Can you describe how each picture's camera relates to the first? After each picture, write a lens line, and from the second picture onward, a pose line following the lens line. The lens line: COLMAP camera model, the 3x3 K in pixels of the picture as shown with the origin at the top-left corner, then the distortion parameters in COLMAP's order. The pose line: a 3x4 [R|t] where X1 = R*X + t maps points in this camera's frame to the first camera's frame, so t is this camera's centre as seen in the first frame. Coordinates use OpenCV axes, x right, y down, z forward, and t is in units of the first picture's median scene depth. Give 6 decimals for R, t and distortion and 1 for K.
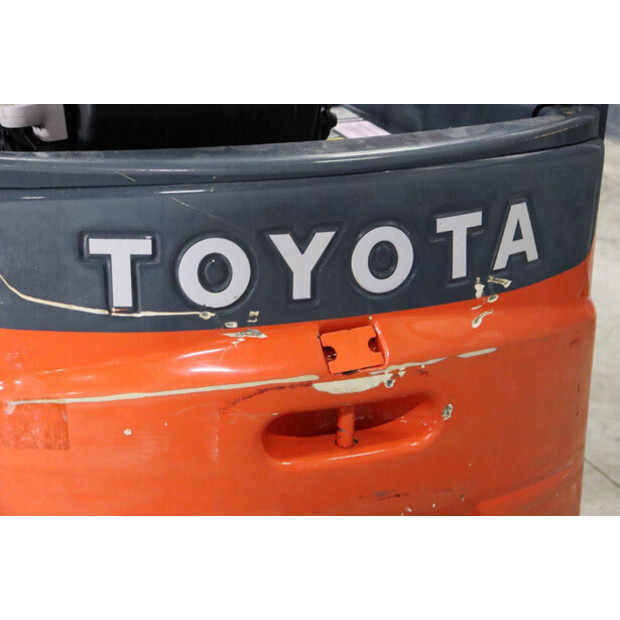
lens RADIAL K [[1228.6, 0, 310.0], [0, 1228.6, 310.0], [0, 0, 1]] dist [0.287837, 0.155356]
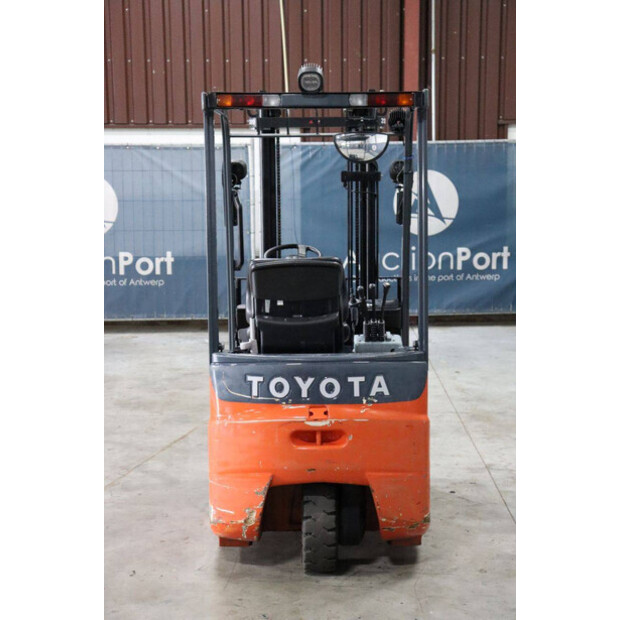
lens RADIAL K [[1228.6, 0, 310.0], [0, 1228.6, 310.0], [0, 0, 1]] dist [0.287837, 0.155356]
pose [[0.933011, 0.020609, -0.359258, 1.229616], [-0.105218, 0.970352, -0.217592, 0.497606], [0.344122, 0.240817, 0.907517, -2.161195]]
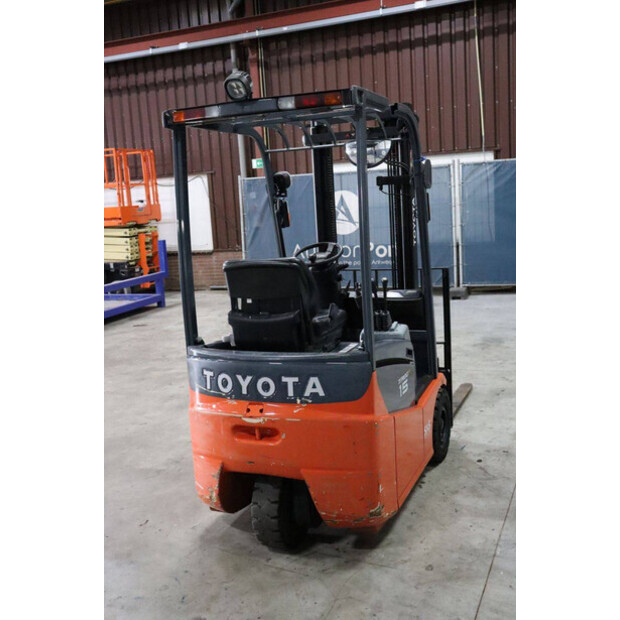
lens RADIAL K [[691.2, 0, 310.0], [0, 691.2, 310.0], [0, 0, 1]] dist [-0.017370, 0.006012]
pose [[0.720705, 0.055507, -0.691016, 1.508504], [-0.174002, 0.979364, -0.102809, -0.074925], [0.671050, 0.194333, 0.715490, -0.369370]]
